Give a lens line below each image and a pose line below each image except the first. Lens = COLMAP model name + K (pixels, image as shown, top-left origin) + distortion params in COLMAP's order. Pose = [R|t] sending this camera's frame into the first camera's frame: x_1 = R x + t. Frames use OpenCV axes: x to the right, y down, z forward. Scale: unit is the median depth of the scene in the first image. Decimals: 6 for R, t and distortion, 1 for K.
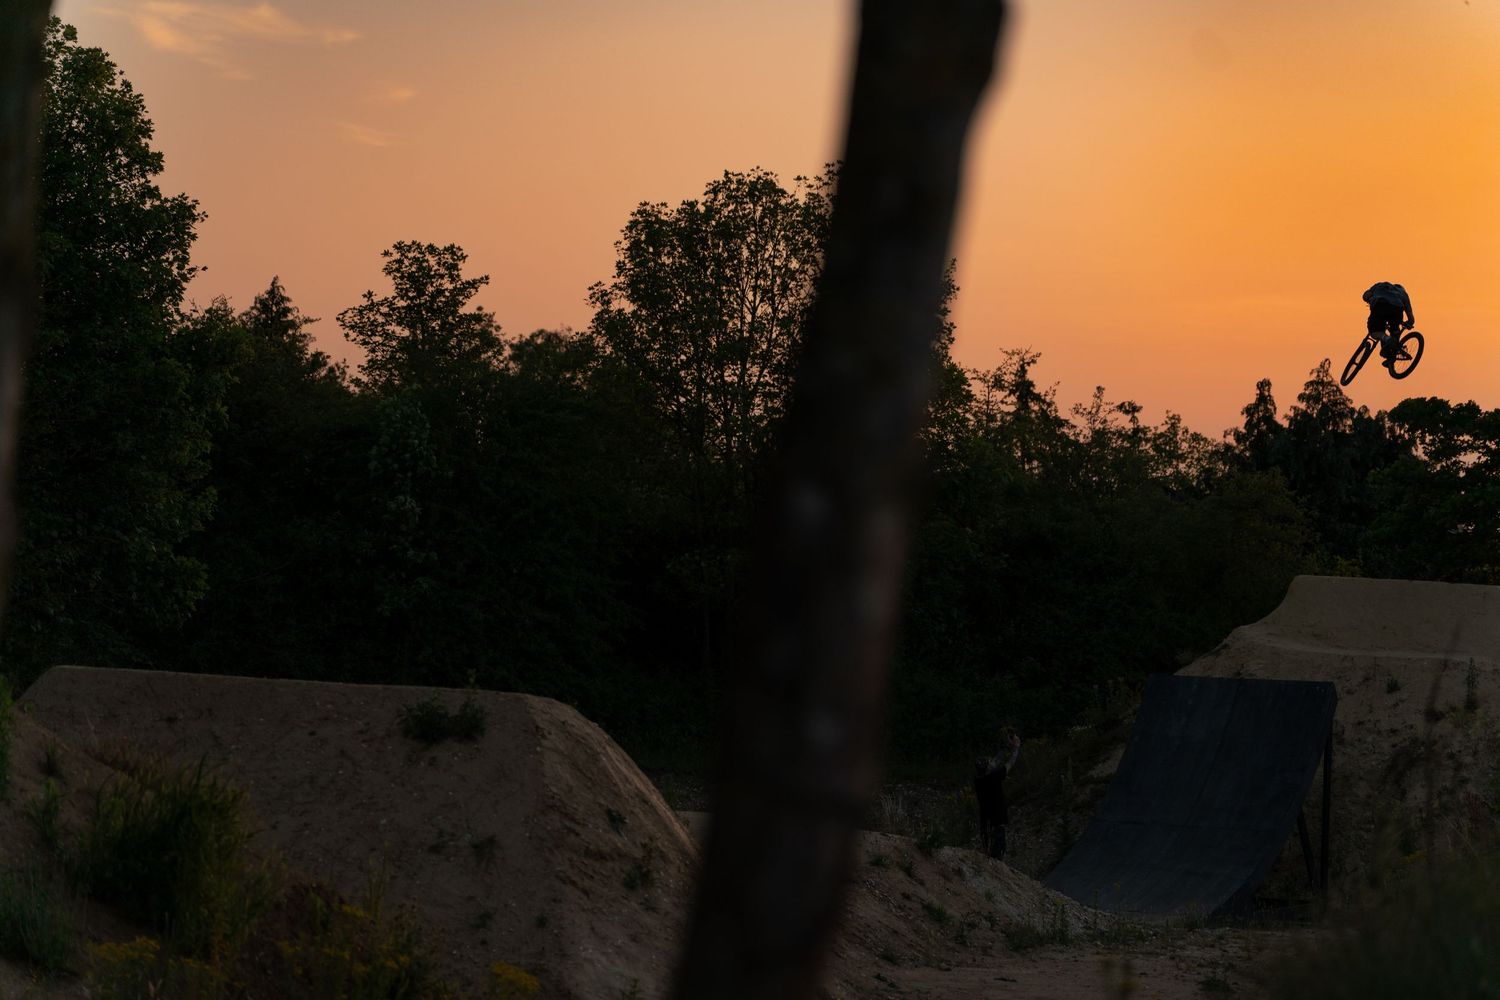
lens RADIAL K [[4430.4, 0, 750.0], [0, 4430.4, 500.0], [0, 0, 1]] dist [-0.011508, 1.042181]
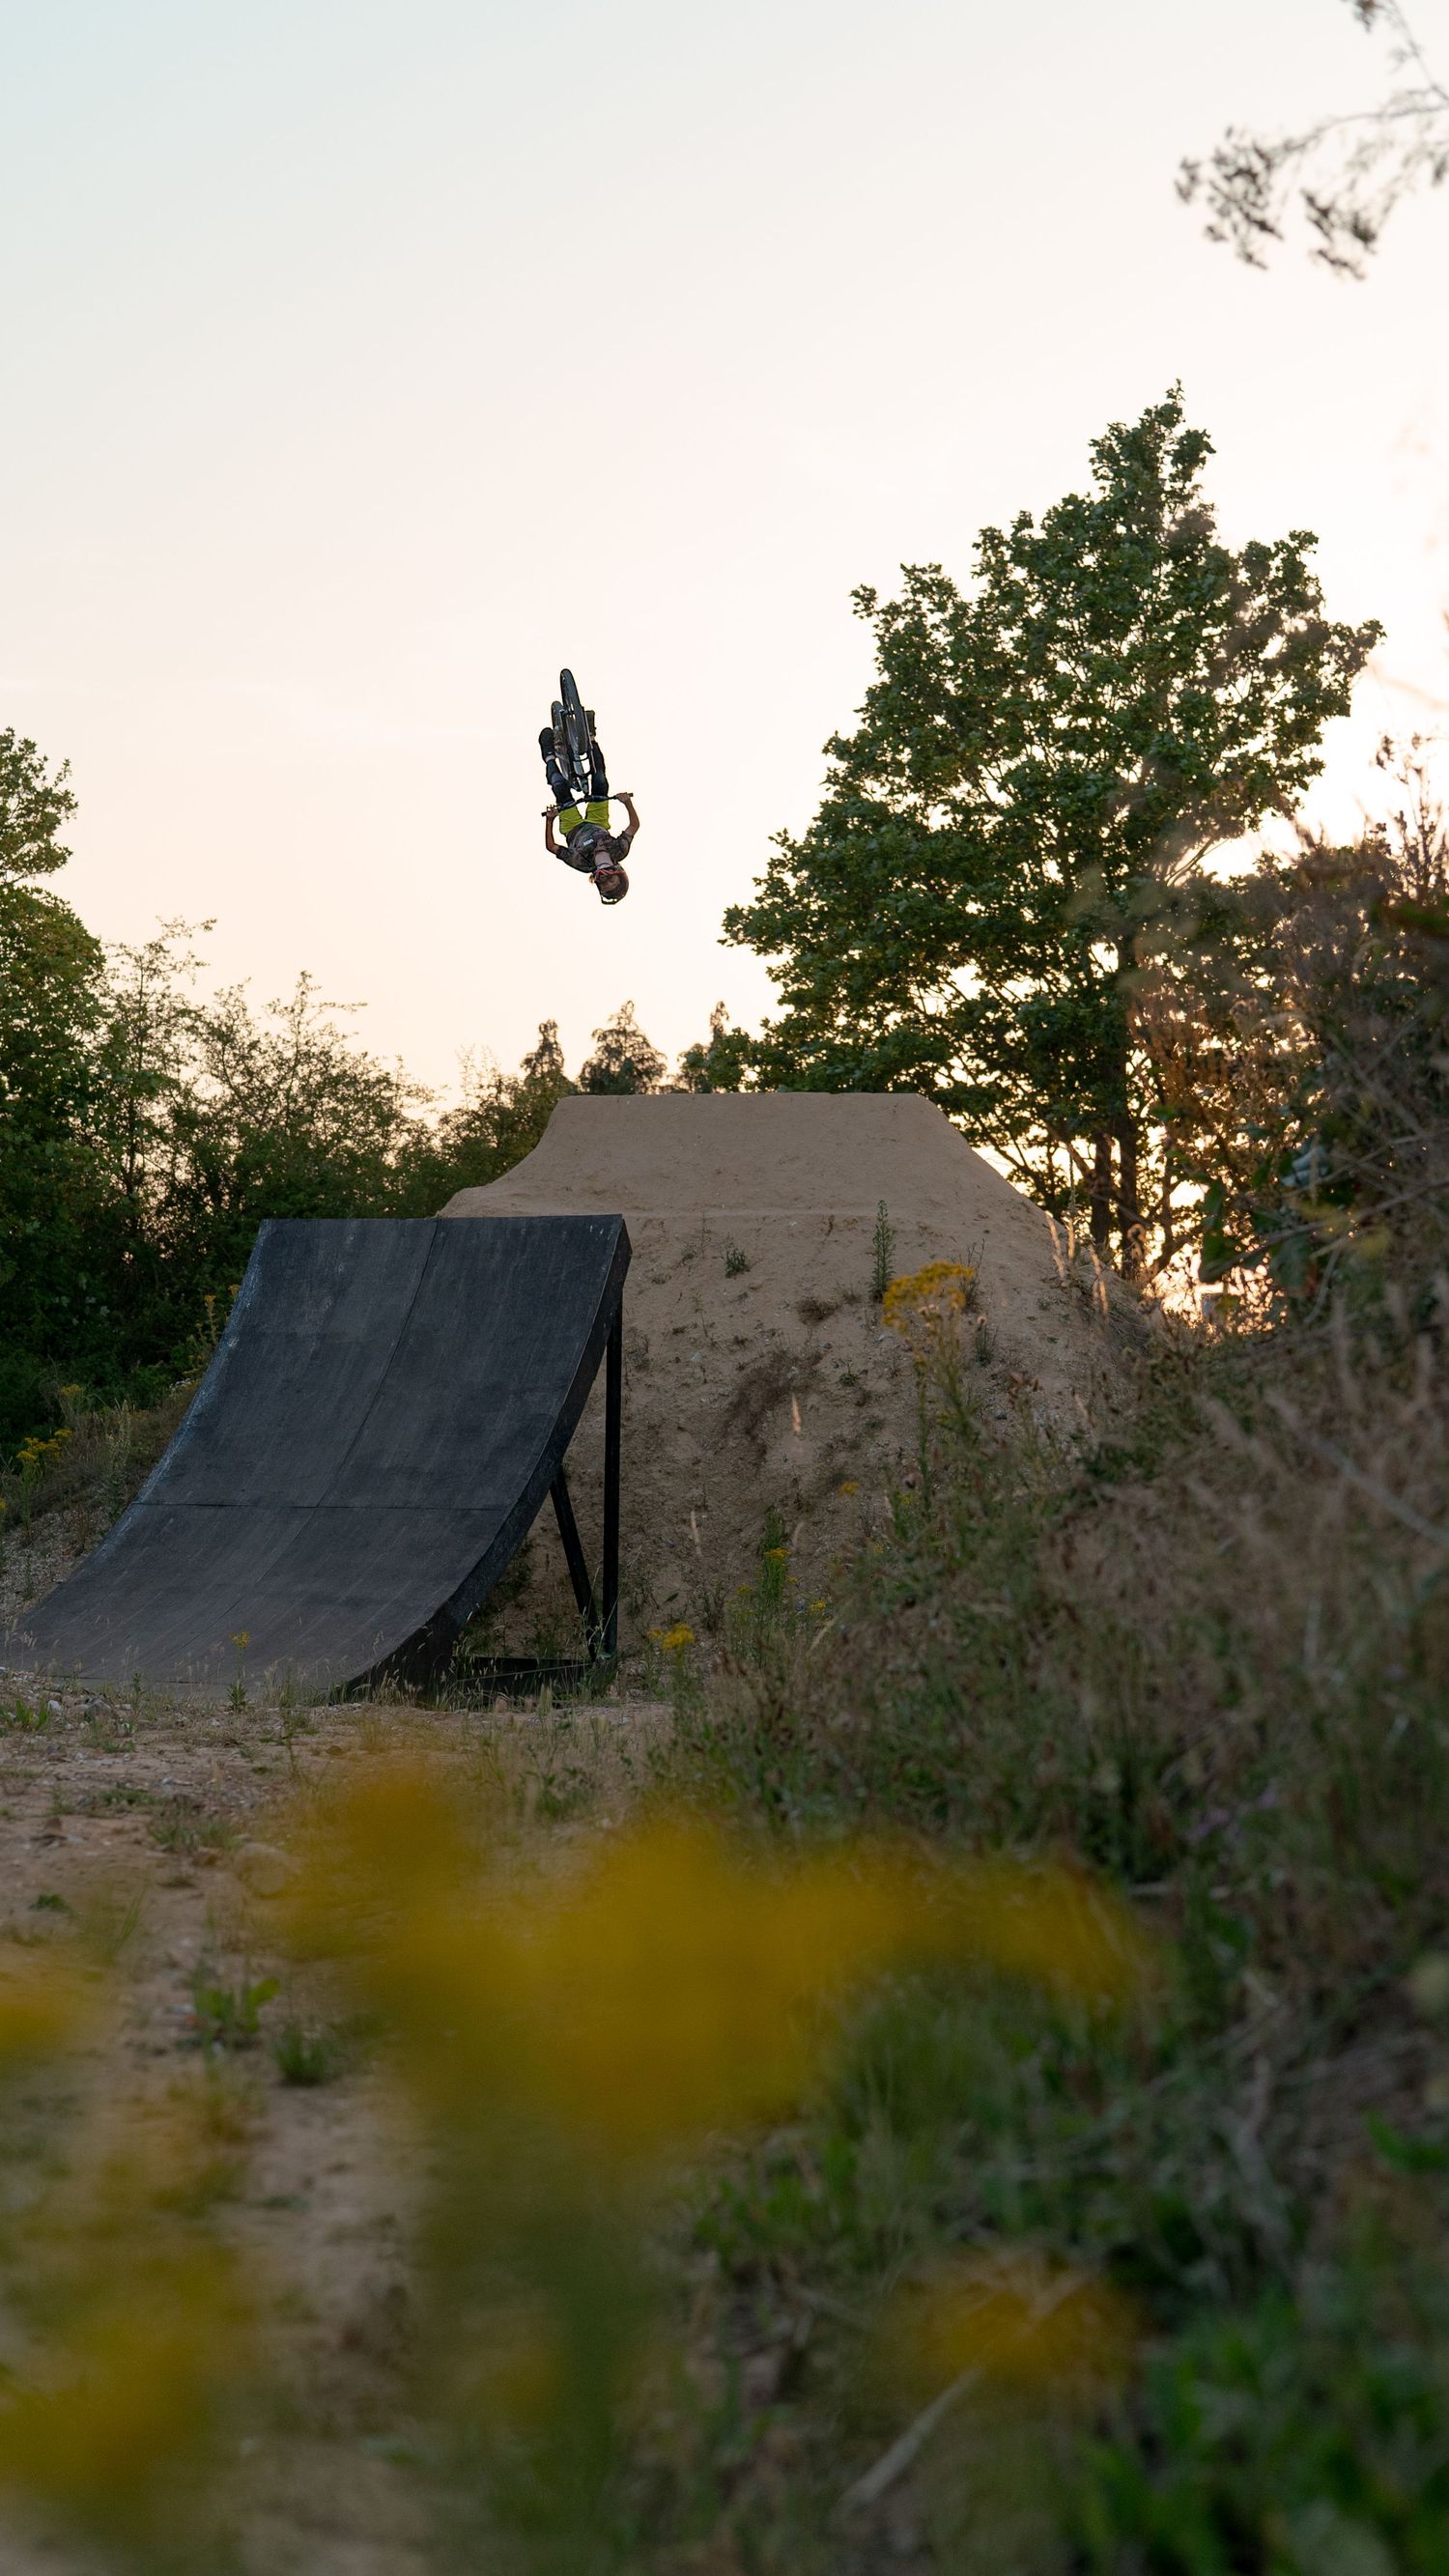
lens RADIAL K [[3429.2, 0, 724.5], [0, 3429.2, 1288.0], [0, 0, 1]] dist [-0.008647, -0.001553]
pose [[0.988602, -0.011044, 0.150144, 0.082144], [0.017091, 0.999091, -0.039044, 0.062159], [-0.149577, 0.041165, 0.987893, 0.597031]]
